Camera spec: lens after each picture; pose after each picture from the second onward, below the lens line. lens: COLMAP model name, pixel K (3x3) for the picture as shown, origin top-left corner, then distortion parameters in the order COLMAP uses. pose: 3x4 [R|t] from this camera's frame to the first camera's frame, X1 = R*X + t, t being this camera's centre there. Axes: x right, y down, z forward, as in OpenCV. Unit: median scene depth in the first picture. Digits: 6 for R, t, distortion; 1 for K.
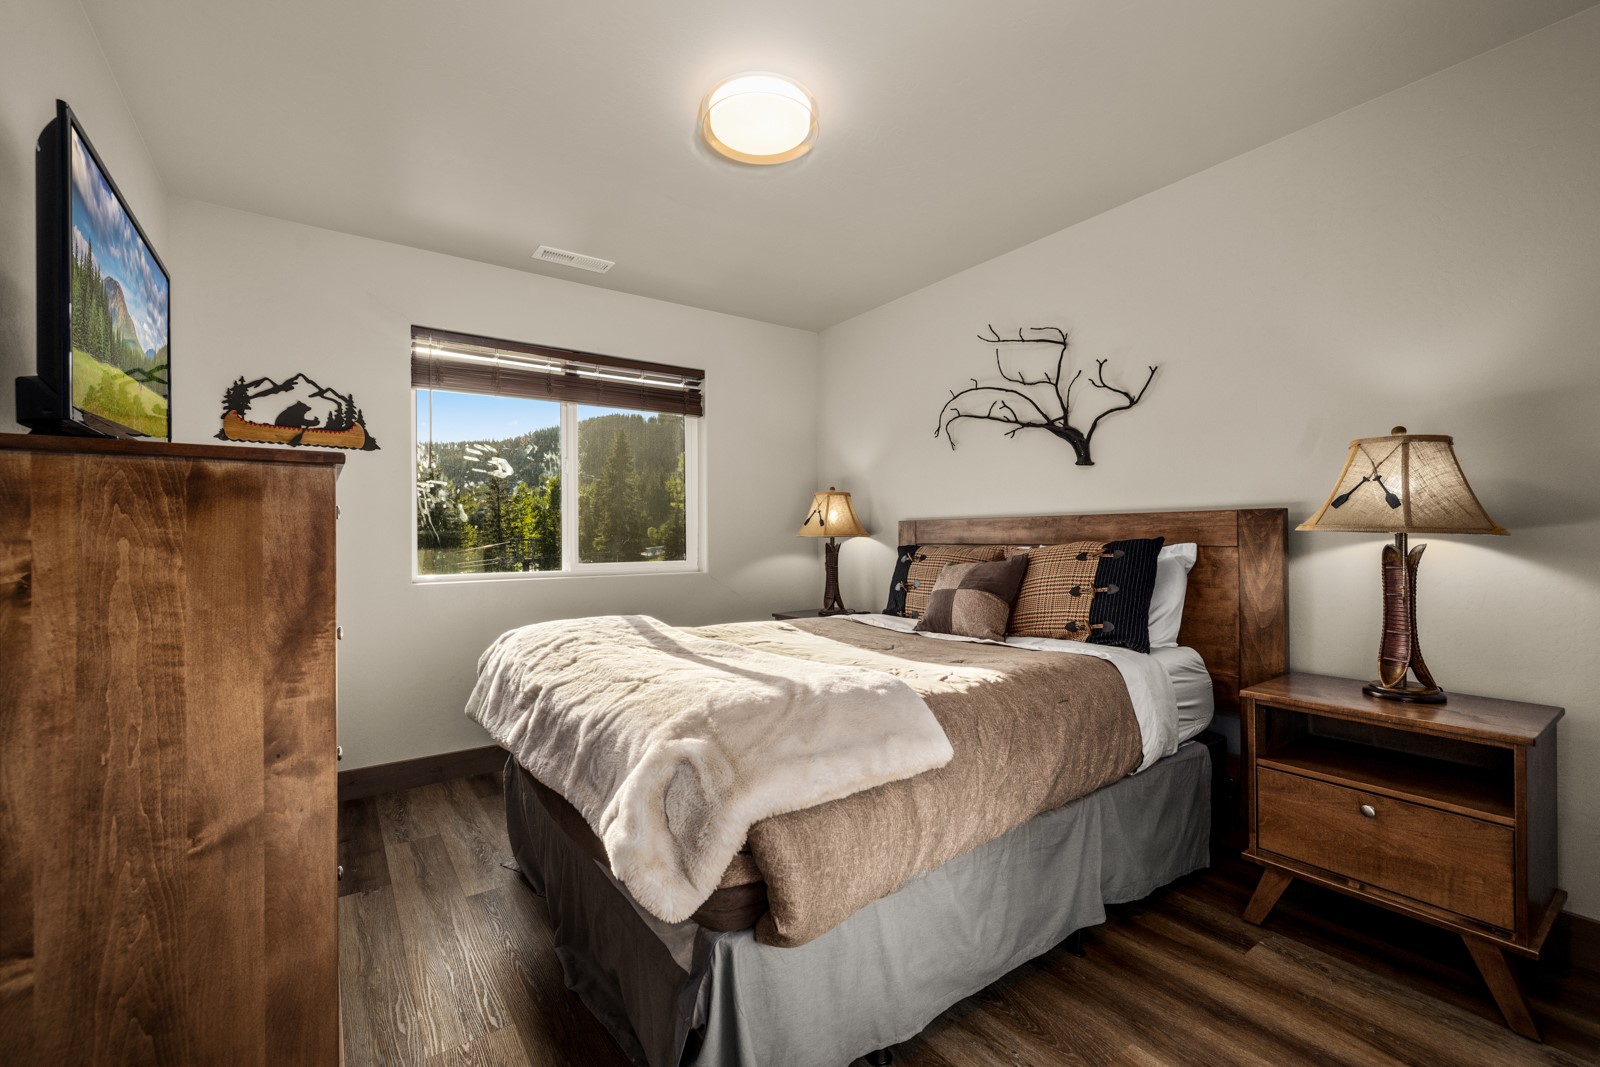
lens RADIAL K [[671.6, 0, 792.2], [0, 671.6, 540.3], [0, 0, 1]] dist [-0.000380, -0.000020]
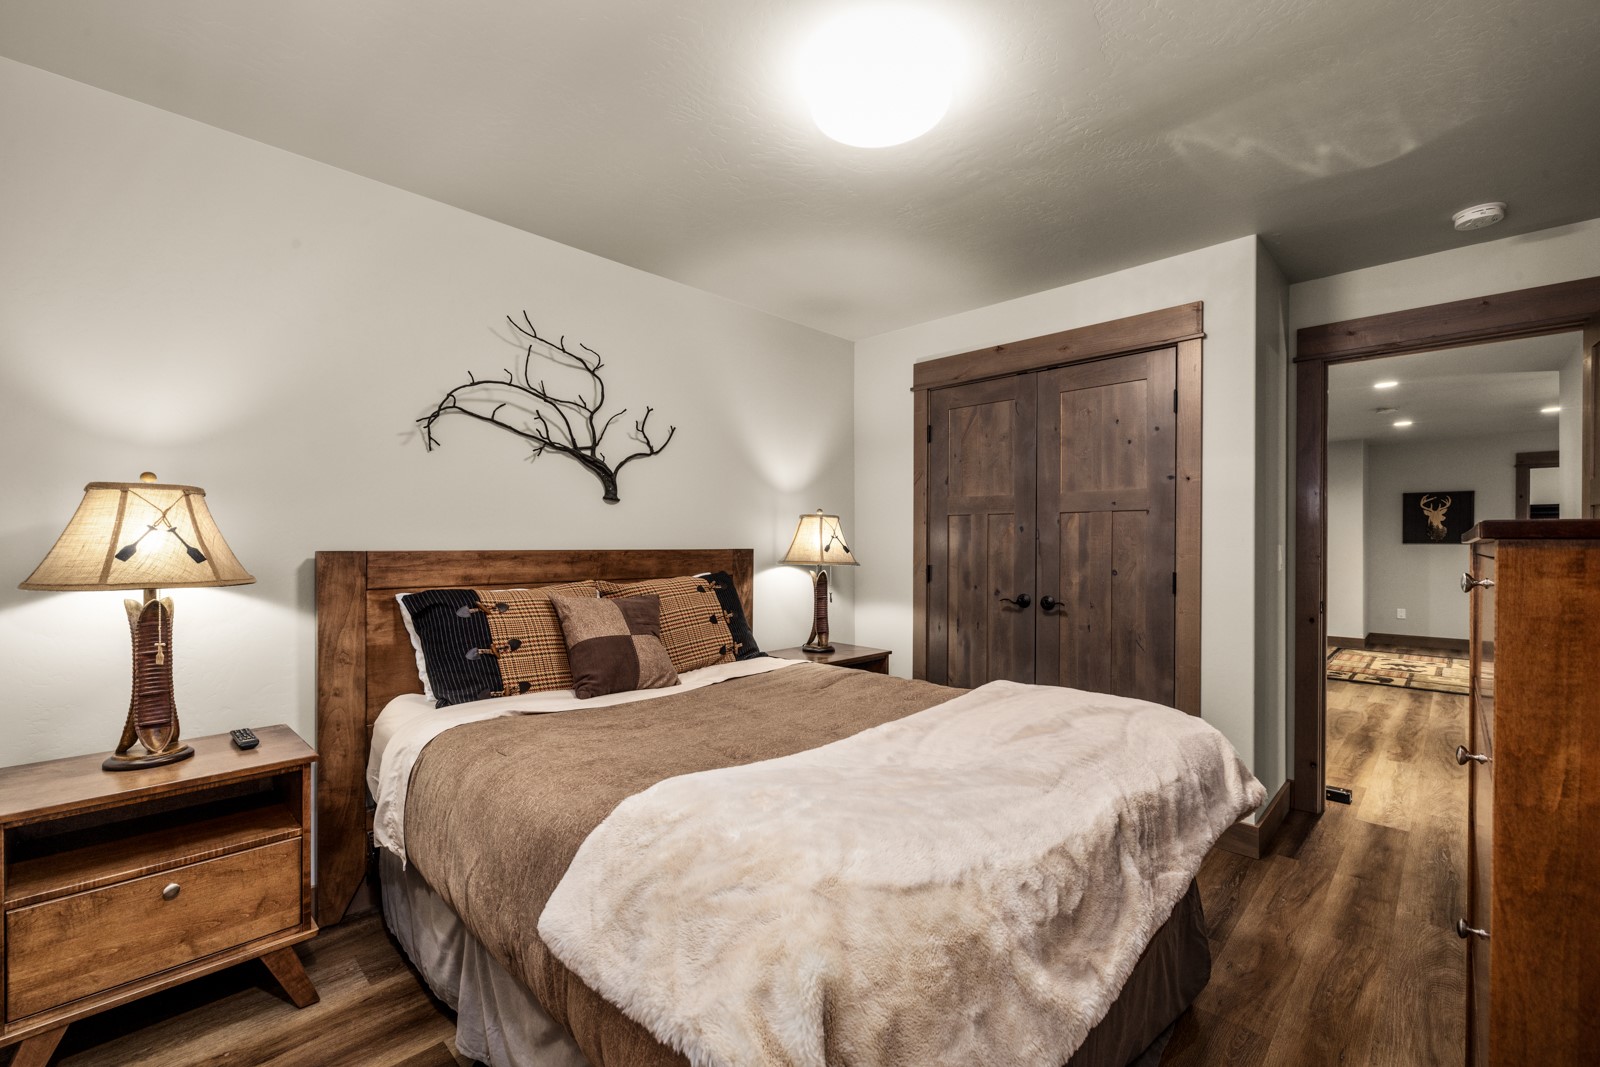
lens RADIAL K [[671.6, 0, 792.2], [0, 671.6, 540.3], [0, 0, 1]] dist [-0.000380, -0.000020]
pose [[-0.172030, 0.054181, 0.983601, -0.568535], [0.035516, 0.998178, -0.048772, 0.005304], [-0.984451, 0.026543, -0.173641, 0.867976]]
